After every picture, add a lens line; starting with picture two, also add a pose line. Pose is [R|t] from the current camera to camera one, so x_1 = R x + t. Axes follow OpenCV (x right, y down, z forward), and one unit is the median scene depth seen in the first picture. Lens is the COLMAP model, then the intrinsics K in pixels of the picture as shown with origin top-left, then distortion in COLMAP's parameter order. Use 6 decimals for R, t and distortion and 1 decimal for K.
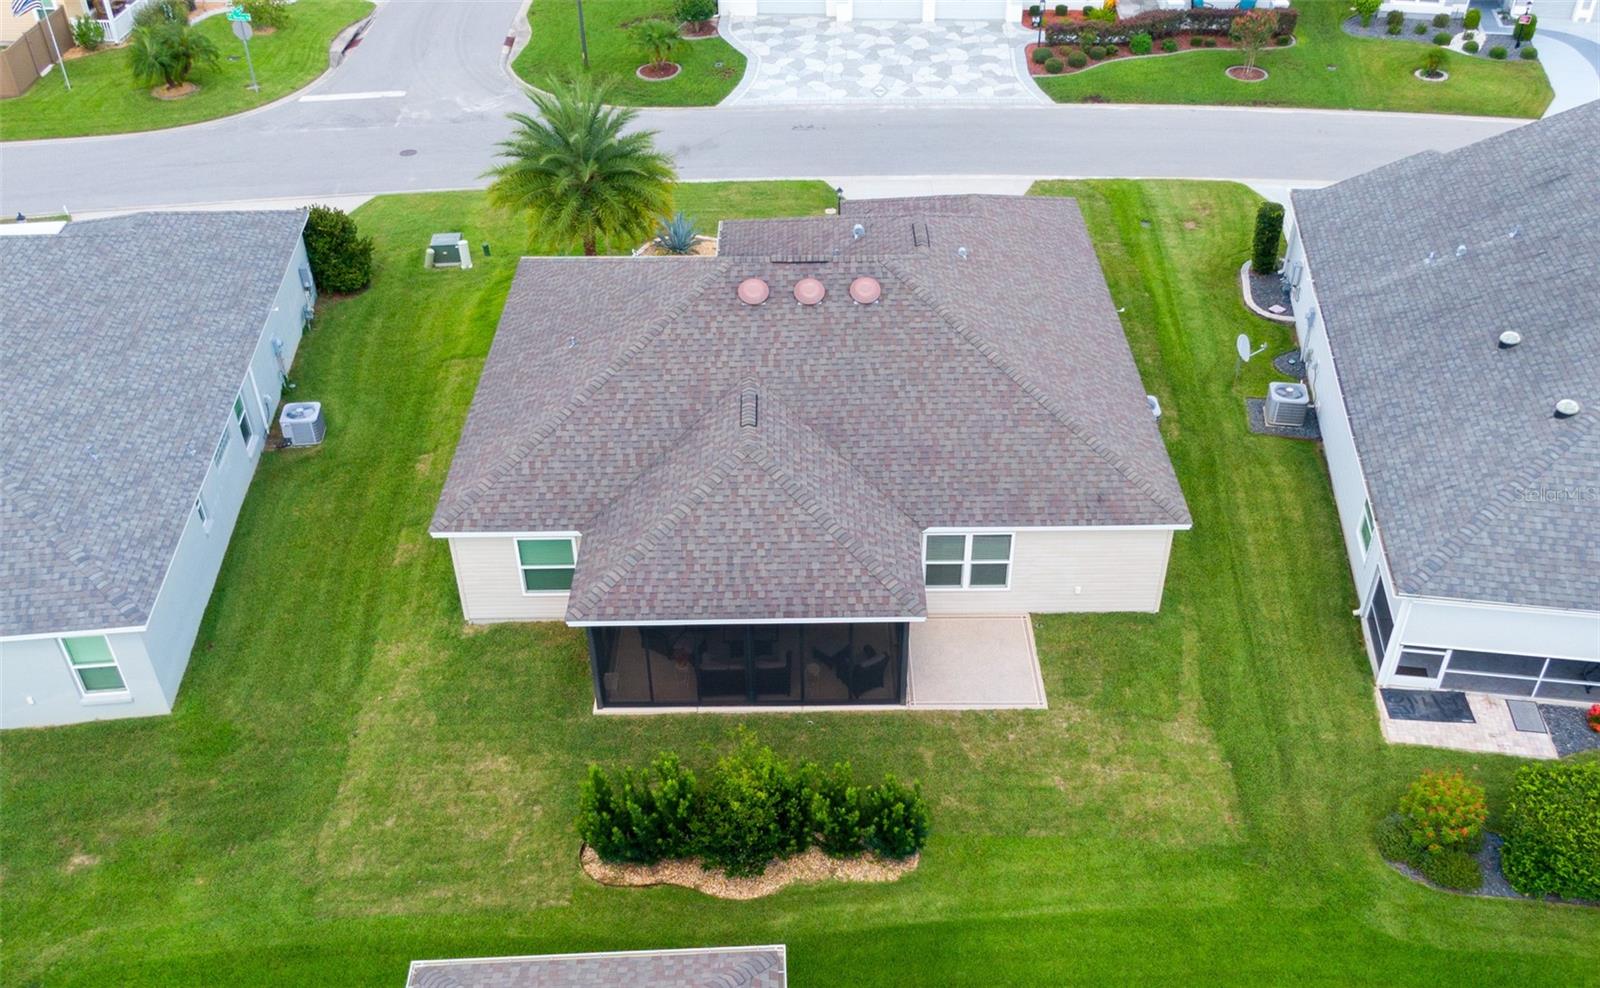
lens RADIAL K [[1445.8, 0, 800.2], [0, 1445.8, 573.3], [0, 0, 1]] dist [0.061812, -0.127006]
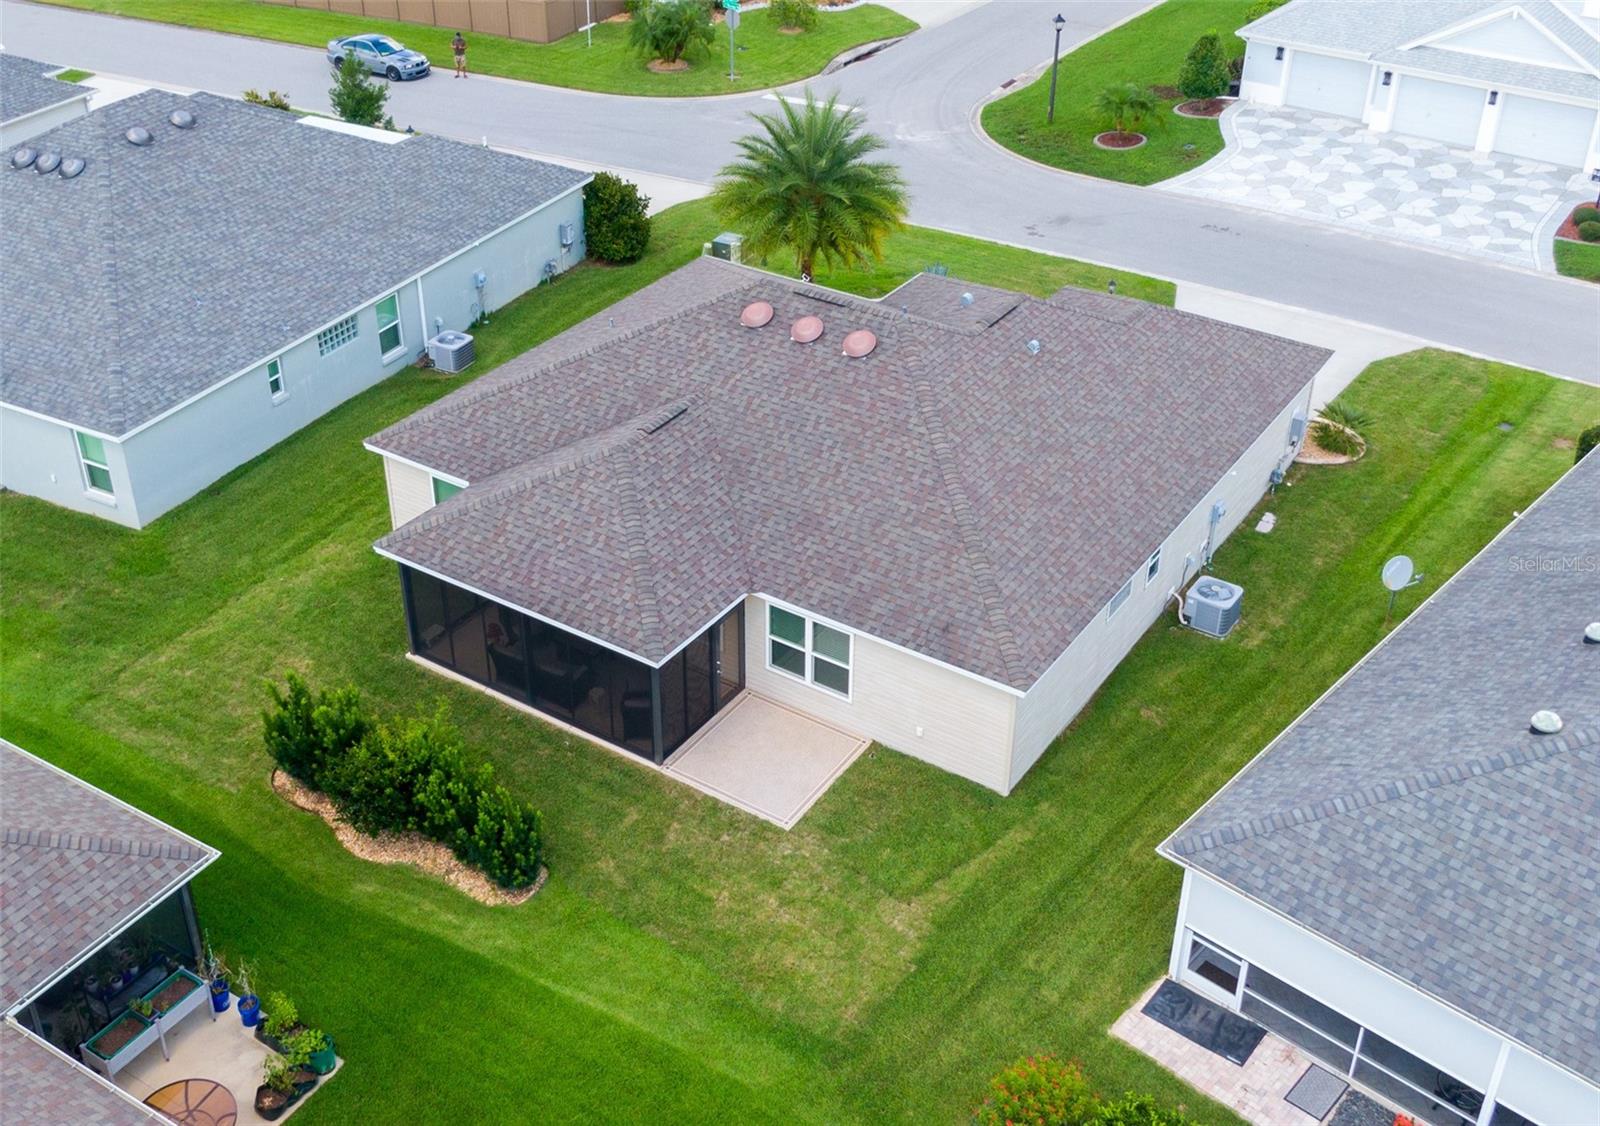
lens RADIAL K [[1749.6, 0, 800.0], [0, 1749.6, 563.0], [0, 0, 1]] dist [0.081922, -0.214907]
pose [[0.814282, 0.308254, -0.491858, 0.636043], [-0.360985, 0.932478, -0.013223, -0.043273], [0.454570, 0.188321, 0.870575, 0.065486]]
